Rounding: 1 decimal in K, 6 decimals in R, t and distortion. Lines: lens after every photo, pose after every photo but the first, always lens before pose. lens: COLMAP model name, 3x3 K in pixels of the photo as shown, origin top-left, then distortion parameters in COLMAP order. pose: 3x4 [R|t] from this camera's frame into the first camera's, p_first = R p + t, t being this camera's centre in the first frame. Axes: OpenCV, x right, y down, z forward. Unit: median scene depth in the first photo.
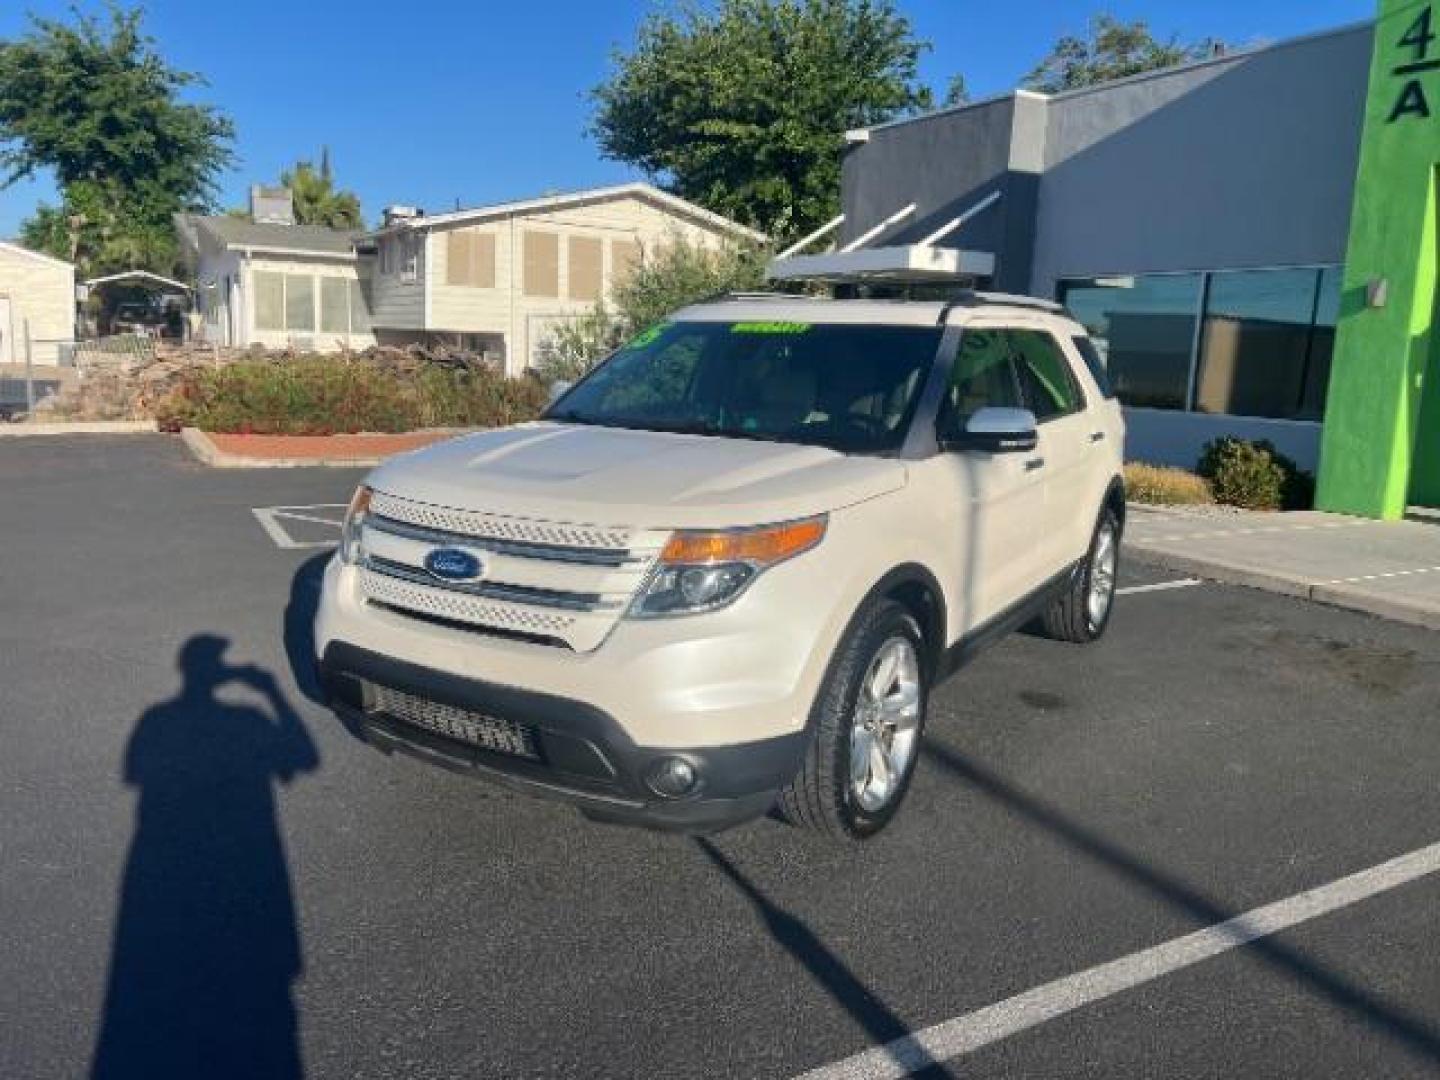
lens RADIAL K [[1083.9, 0, 720.2], [0, 1083.9, 514.2], [0, 0, 1]] dist [0.050646, -0.065253]
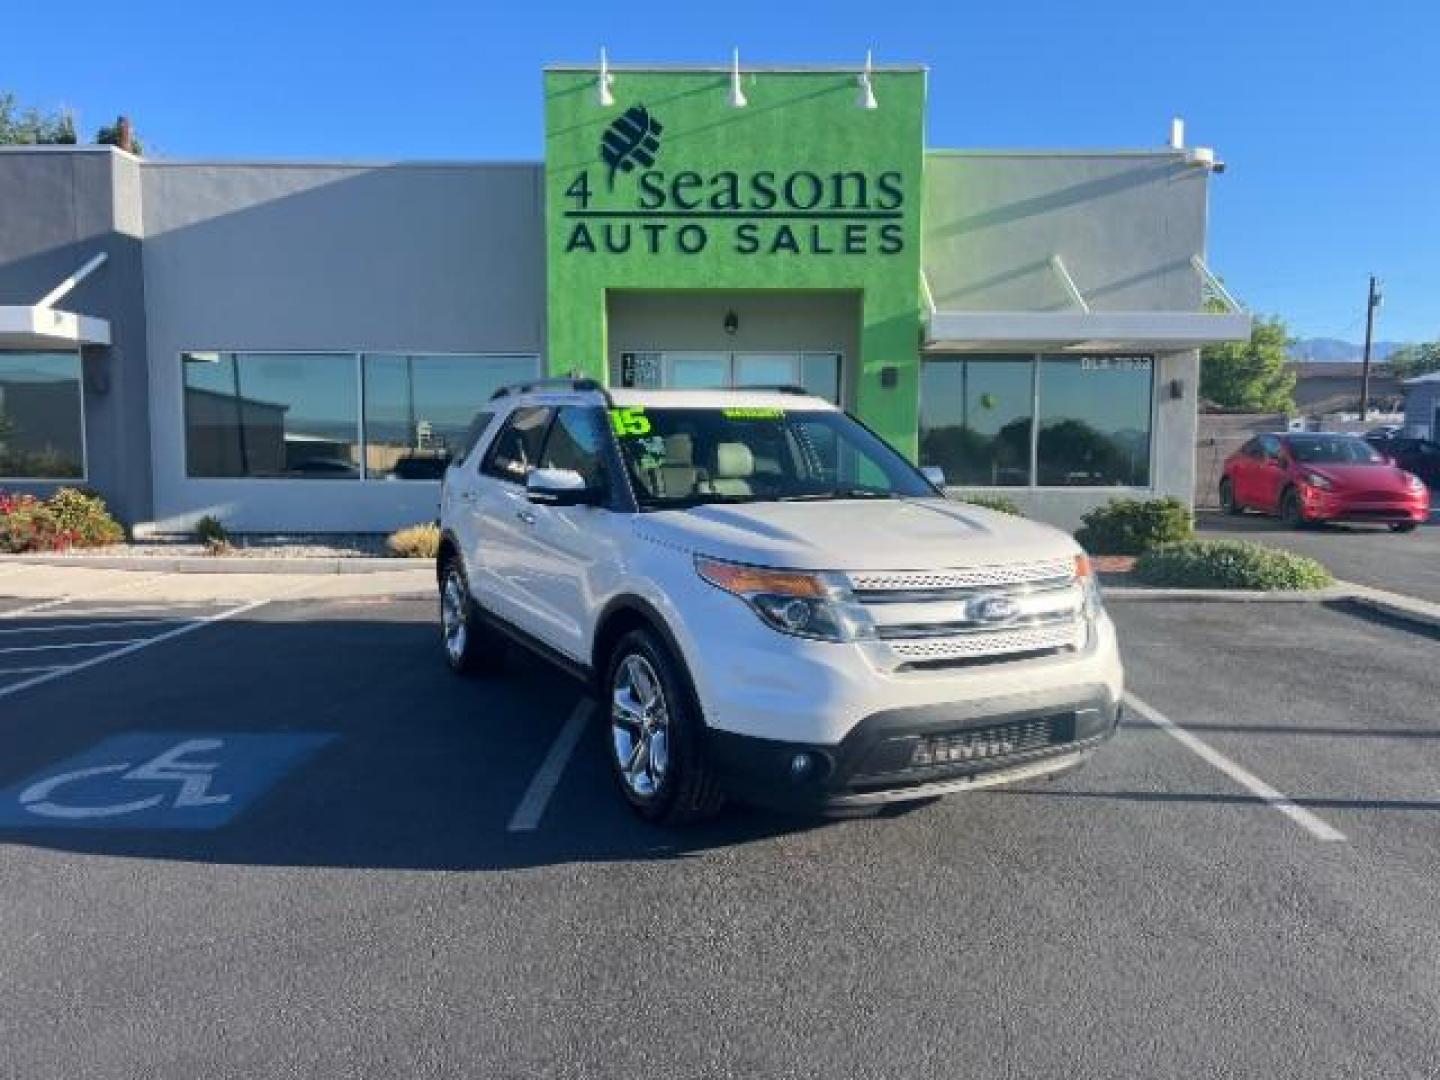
lens RADIAL K [[1058.5, 0, 735.2], [0, 1058.5, 546.0], [0, 0, 1]] dist [0.050095, -0.055867]
pose [[0.504659, -0.114526, 0.855688, -0.248403], [0.142349, 0.988634, 0.048366, -0.021890], [-0.851502, 0.097398, 0.515226, 0.111113]]
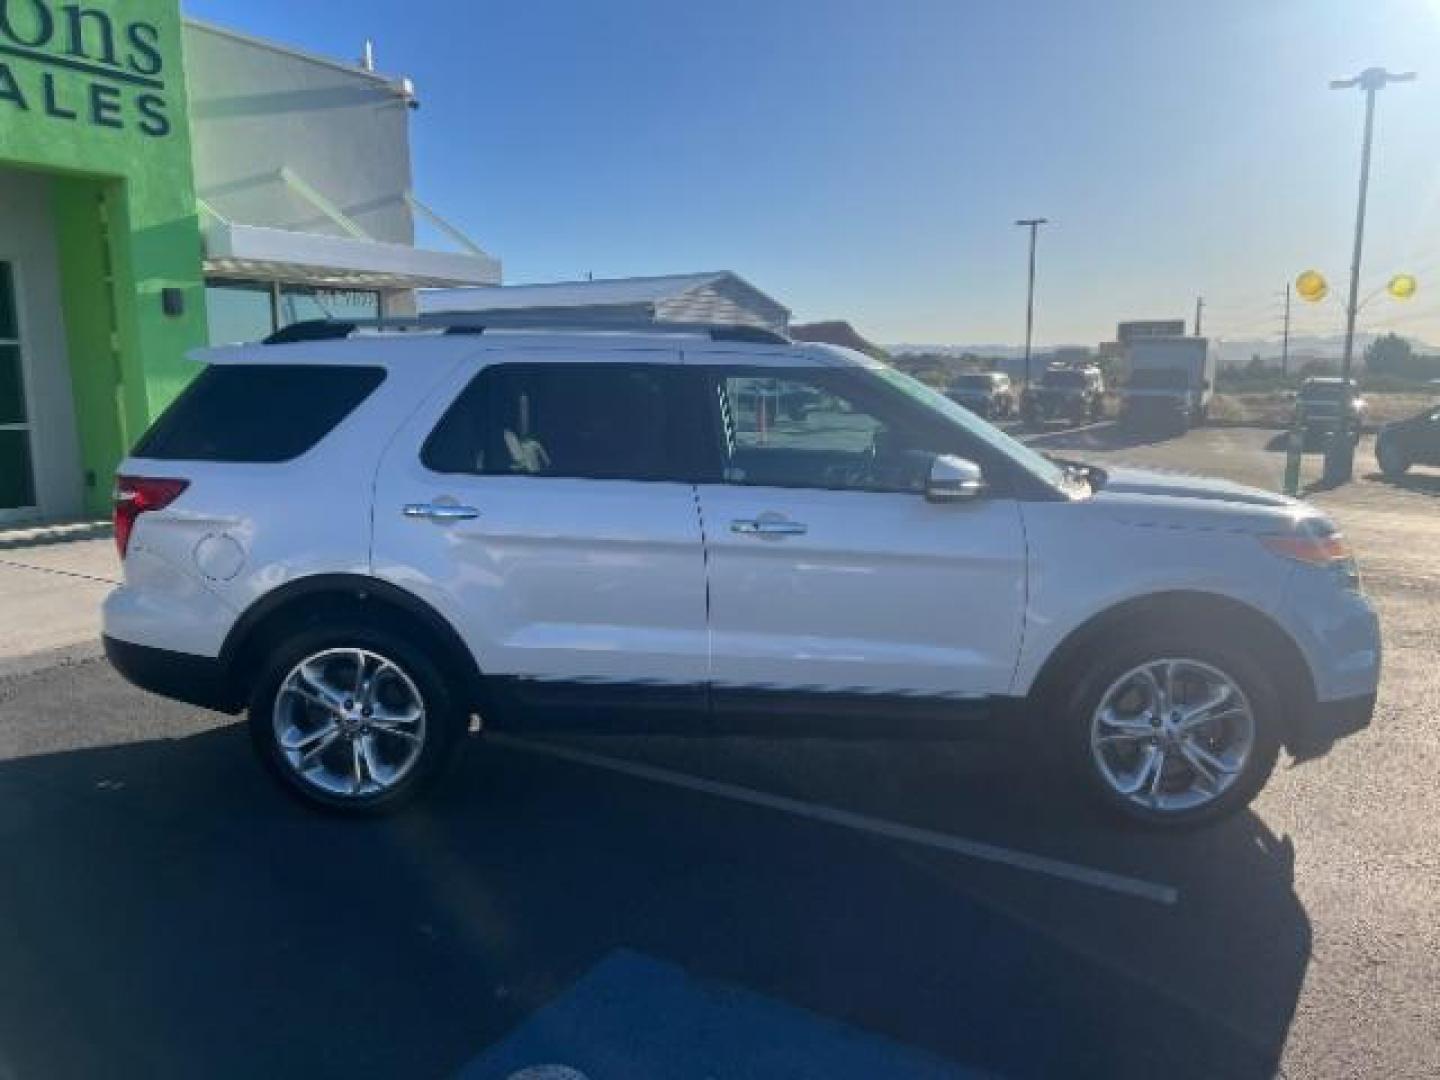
lens RADIAL K [[1083.9, 0, 720.2], [0, 1083.9, 514.2], [0, 0, 1]] dist [0.050646, -0.065253]
pose [[-0.470566, -0.138952, 0.871355, -0.195488], [0.126698, 0.966649, 0.222570, -0.071431], [-0.873221, 0.215133, -0.437268, 0.416637]]
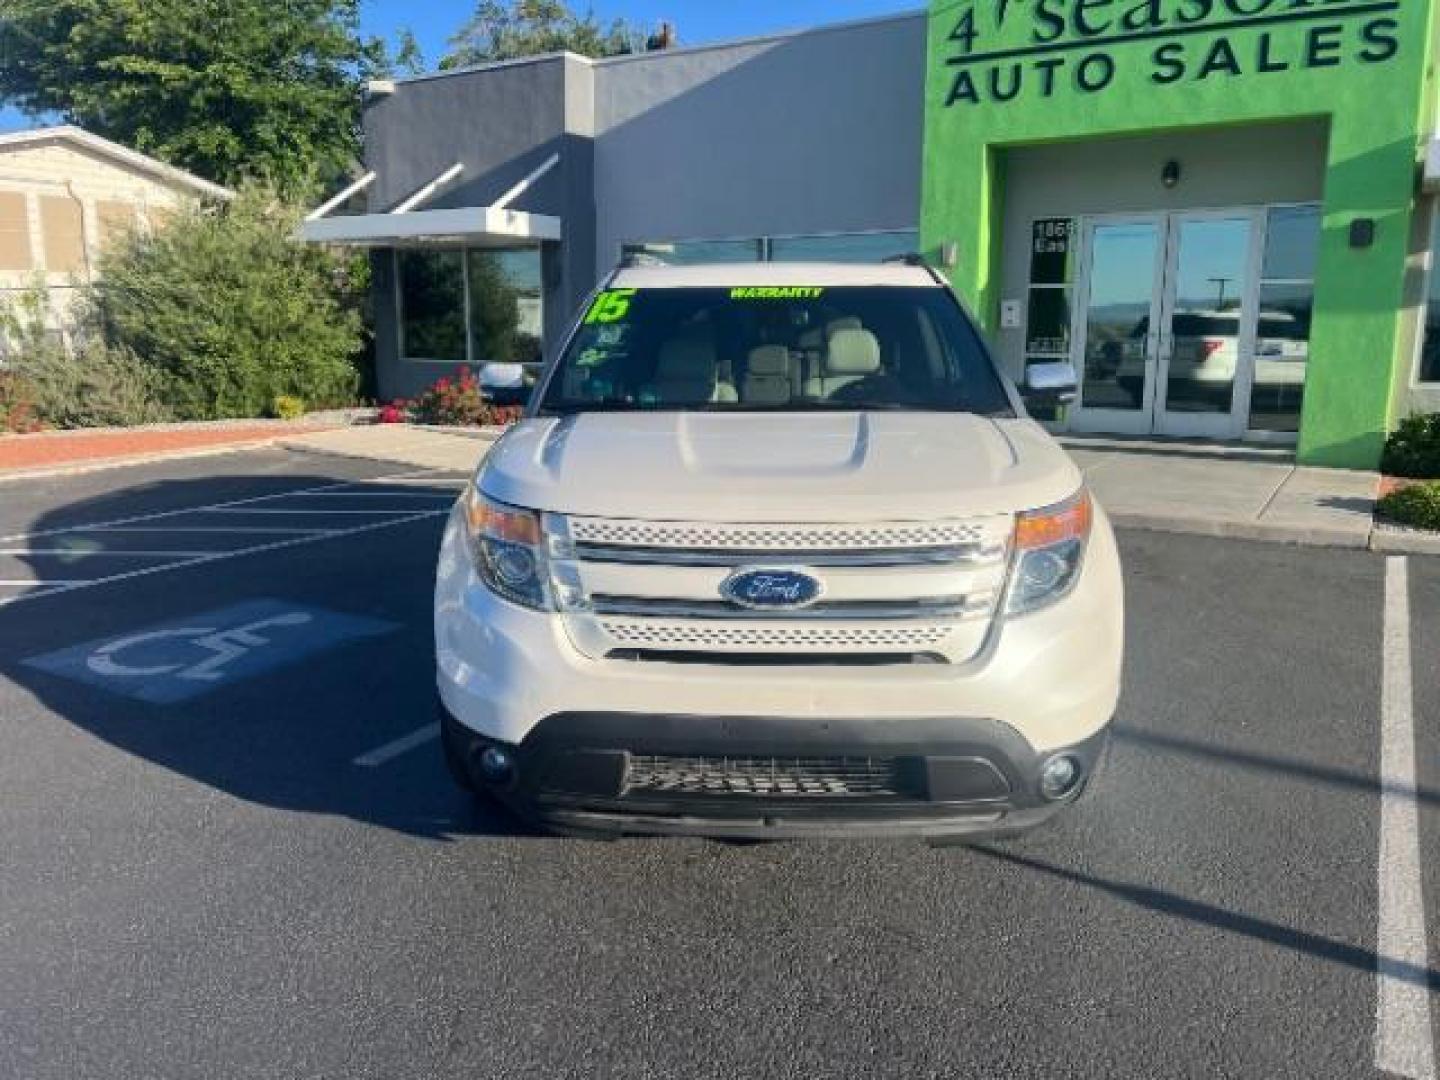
lens RADIAL K [[1083.9, 0, 720.2], [0, 1083.9, 514.2], [0, 0, 1]] dist [0.050646, -0.065253]
pose [[0.872291, -0.120382, 0.473937, -0.116499], [0.105882, 0.992728, 0.057279, -0.010691], [-0.477386, 0.000218, 0.878694, 0.052636]]
